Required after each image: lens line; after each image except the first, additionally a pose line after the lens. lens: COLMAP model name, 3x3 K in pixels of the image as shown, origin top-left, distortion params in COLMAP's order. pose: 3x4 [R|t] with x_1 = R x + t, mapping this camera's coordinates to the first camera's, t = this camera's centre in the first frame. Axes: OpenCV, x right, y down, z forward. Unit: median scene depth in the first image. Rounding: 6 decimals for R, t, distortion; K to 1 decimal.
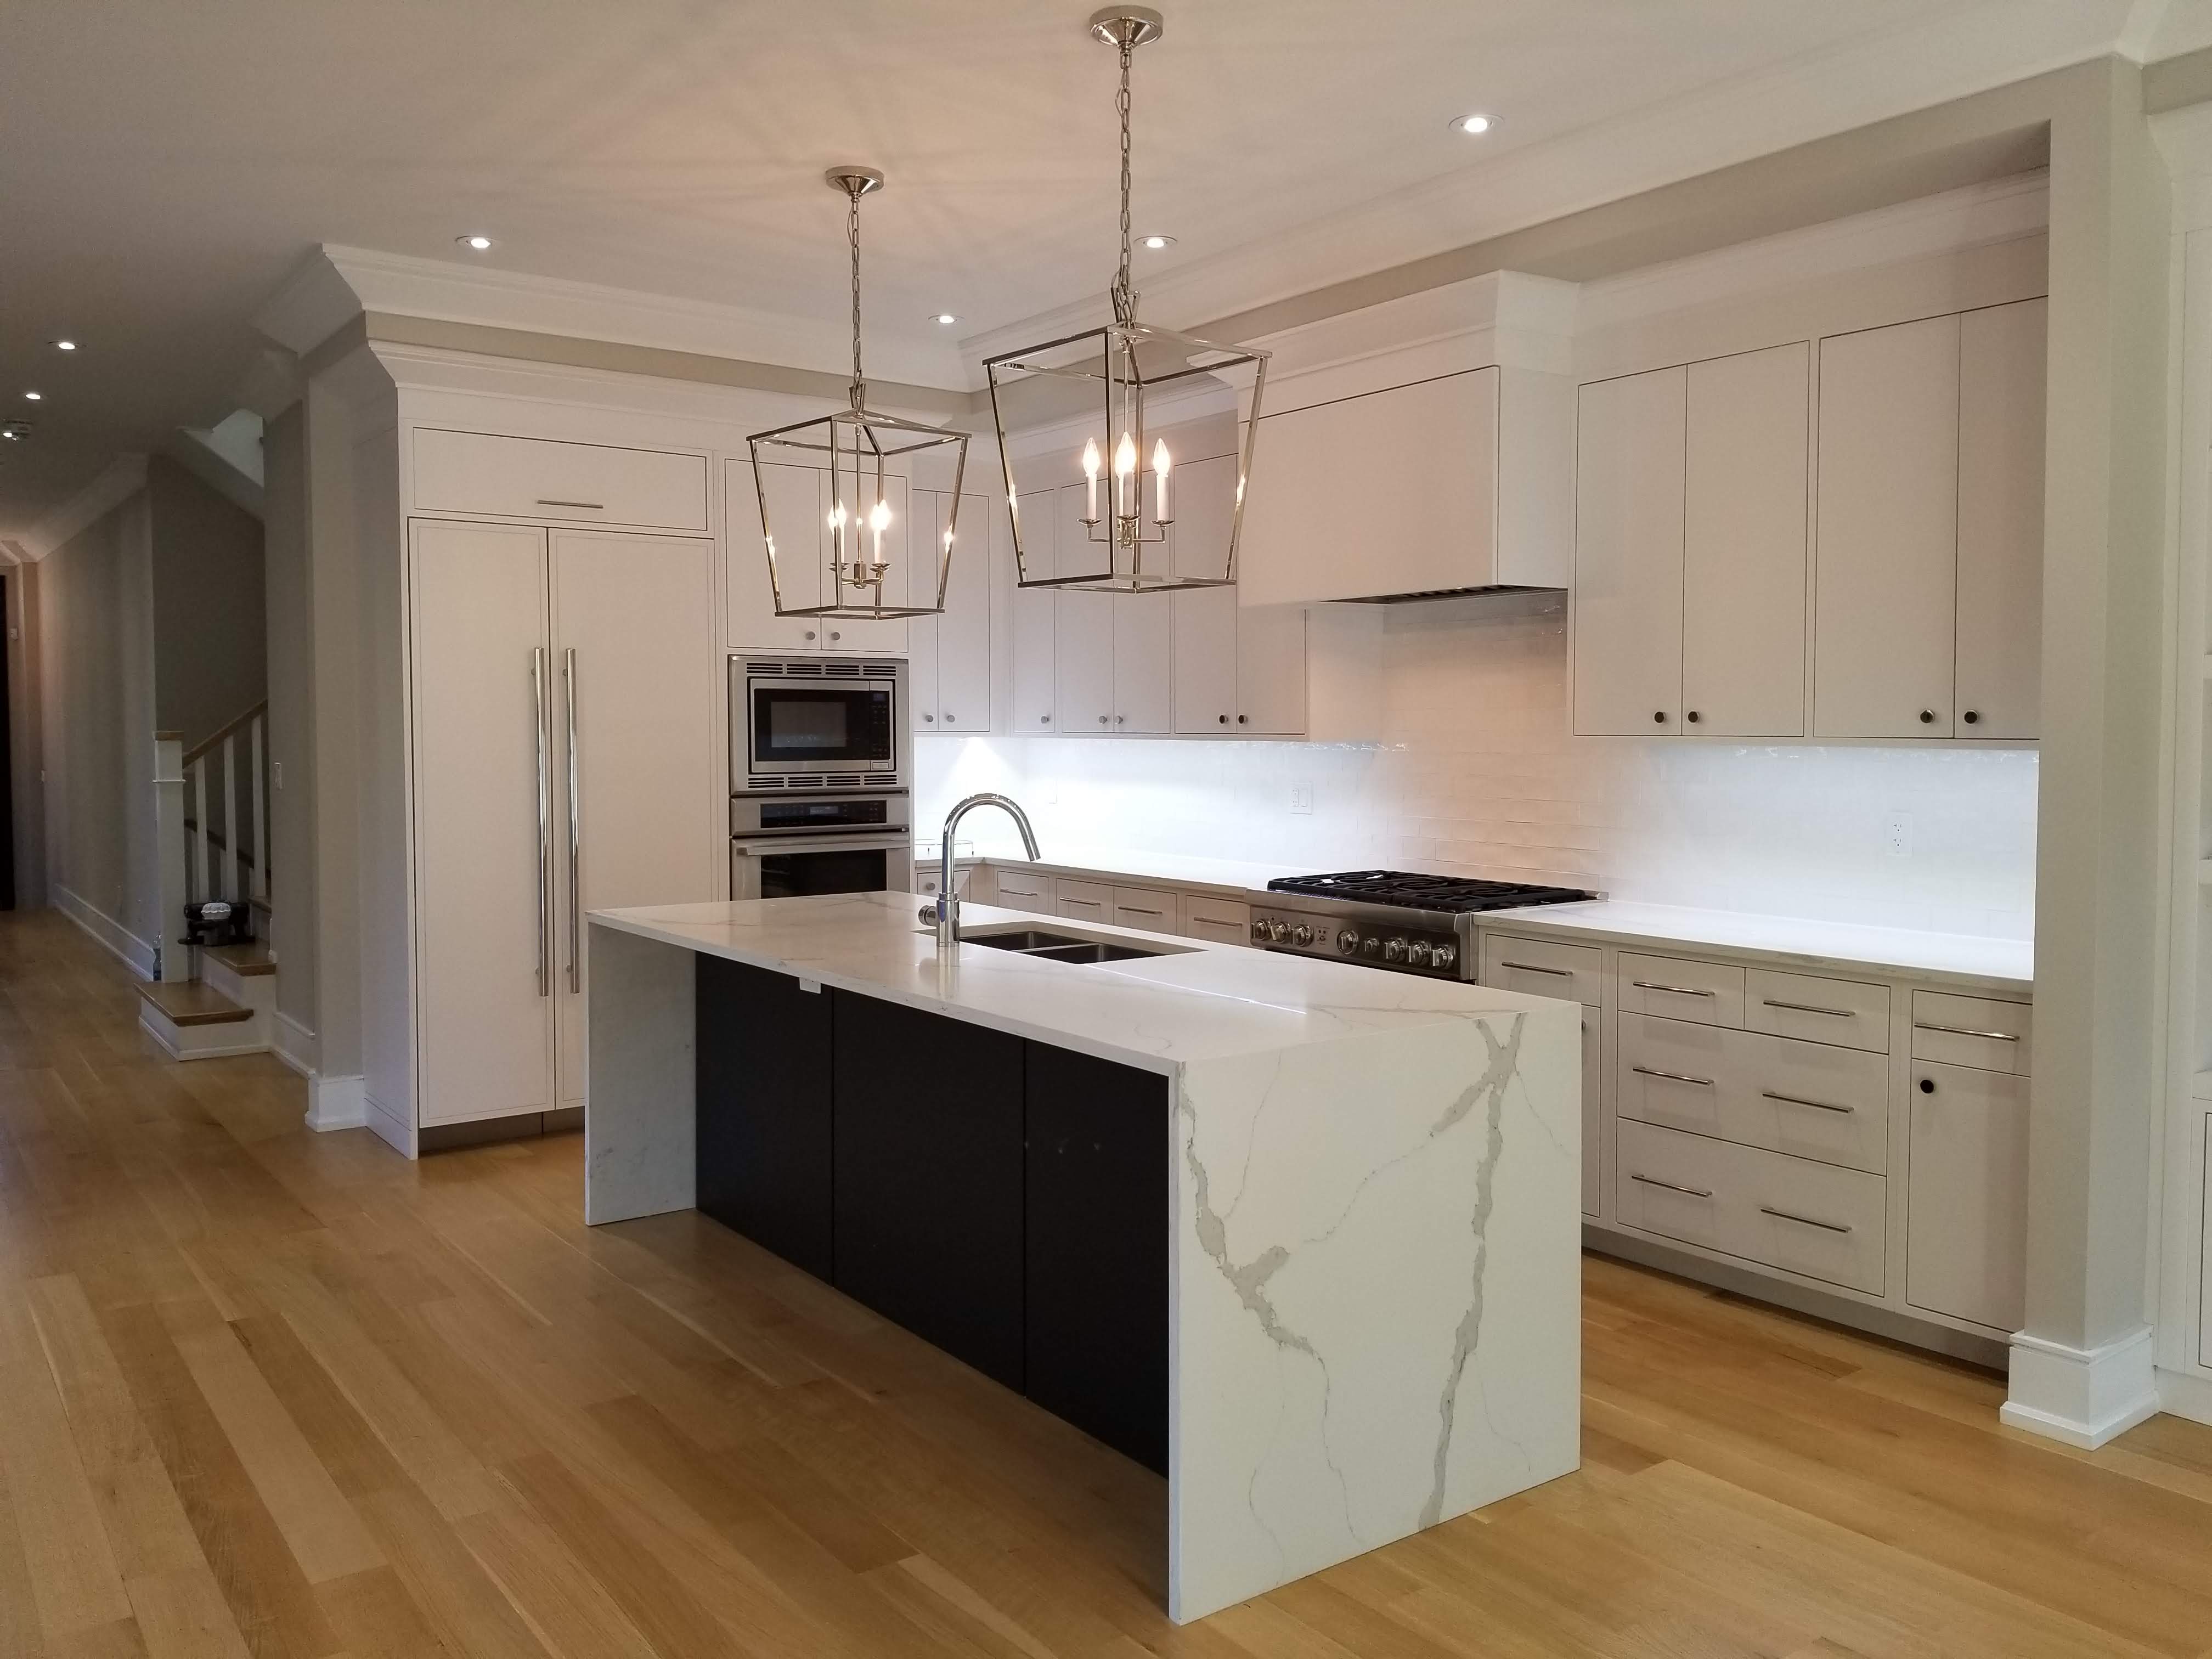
lens RADIAL K [[1774.9, 0, 1189.0], [0, 1774.9, 818.3], [0, 0, 1]] dist [0.111006, -0.202987]
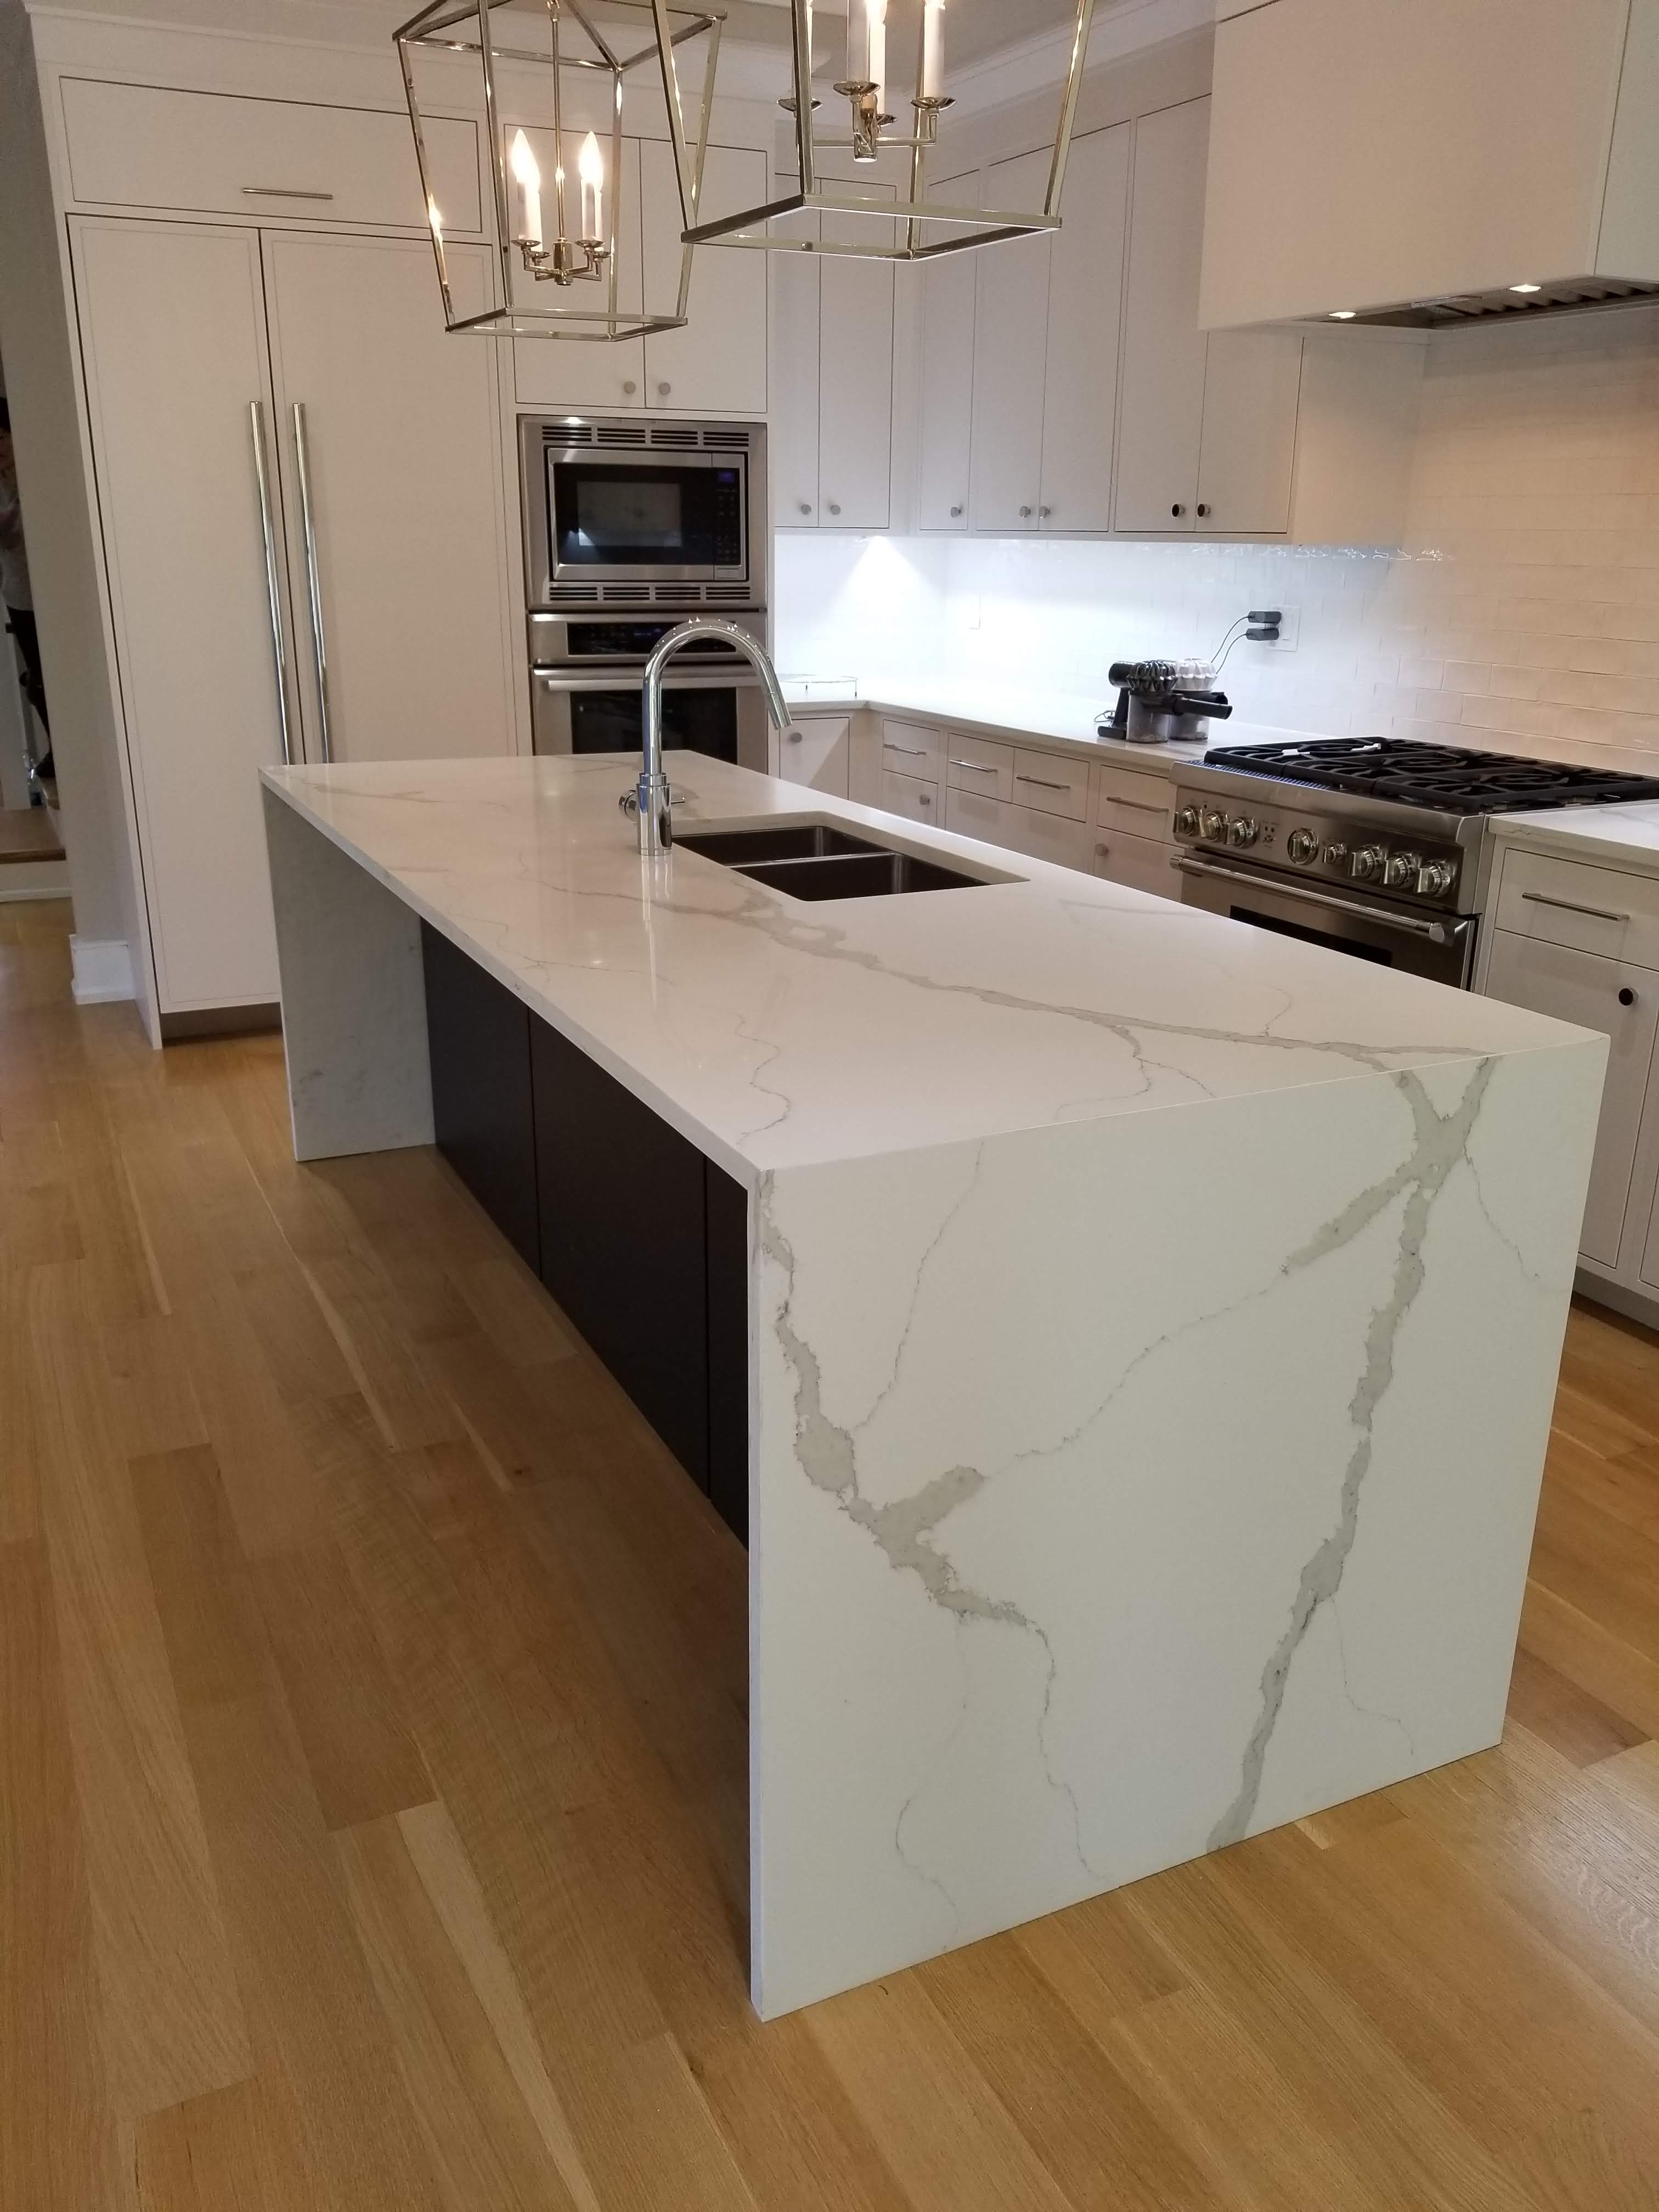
lens RADIAL K [[1774.9, 0, 840.9], [0, 1774.9, 1172.1], [0, 0, 1]] dist [0.111006, -0.202987]
pose [[0.976383, 0.082536, -0.199658, 0.068096], [-0.021811, 0.957086, 0.288981, -0.009048], [0.214941, -0.277802, 0.936283, 0.278487]]
